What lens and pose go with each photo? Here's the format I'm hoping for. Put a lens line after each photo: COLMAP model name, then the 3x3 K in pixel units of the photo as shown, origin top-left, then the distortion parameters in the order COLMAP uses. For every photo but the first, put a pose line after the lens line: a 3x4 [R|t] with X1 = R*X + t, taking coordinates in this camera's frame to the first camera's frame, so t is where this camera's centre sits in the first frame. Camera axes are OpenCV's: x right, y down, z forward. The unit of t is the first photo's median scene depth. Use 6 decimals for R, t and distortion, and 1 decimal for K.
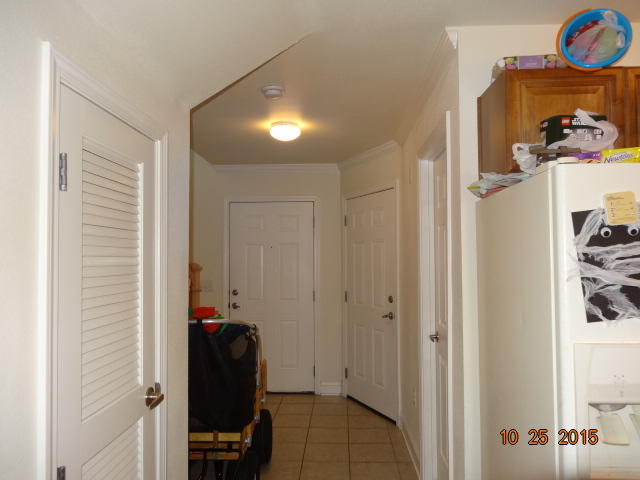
lens RADIAL K [[465.8, 0, 319.2], [0, 465.8, 241.9], [0, 0, 1]] dist [-0.008742, -0.002138]
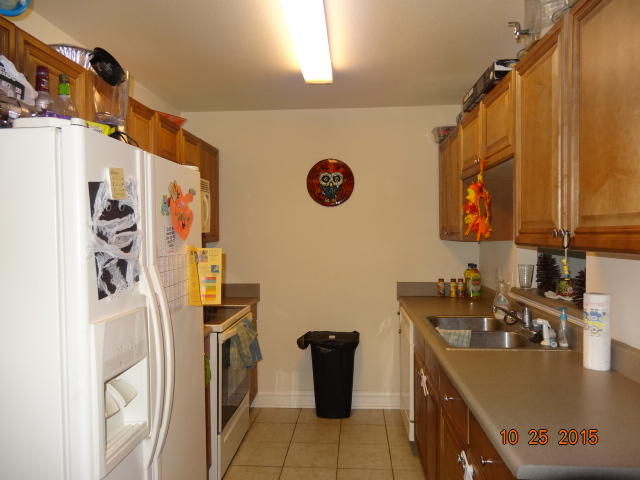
lens RADIAL K [[465.8, 0, 319.5], [0, 465.8, 237.4], [0, 0, 1]] dist [-0.008742, -0.002138]
pose [[0.034983, -0.012700, 0.999307, -0.356891], [-0.026173, 0.999565, 0.013620, 0.020886], [-0.999045, -0.026632, 0.034635, 0.517019]]
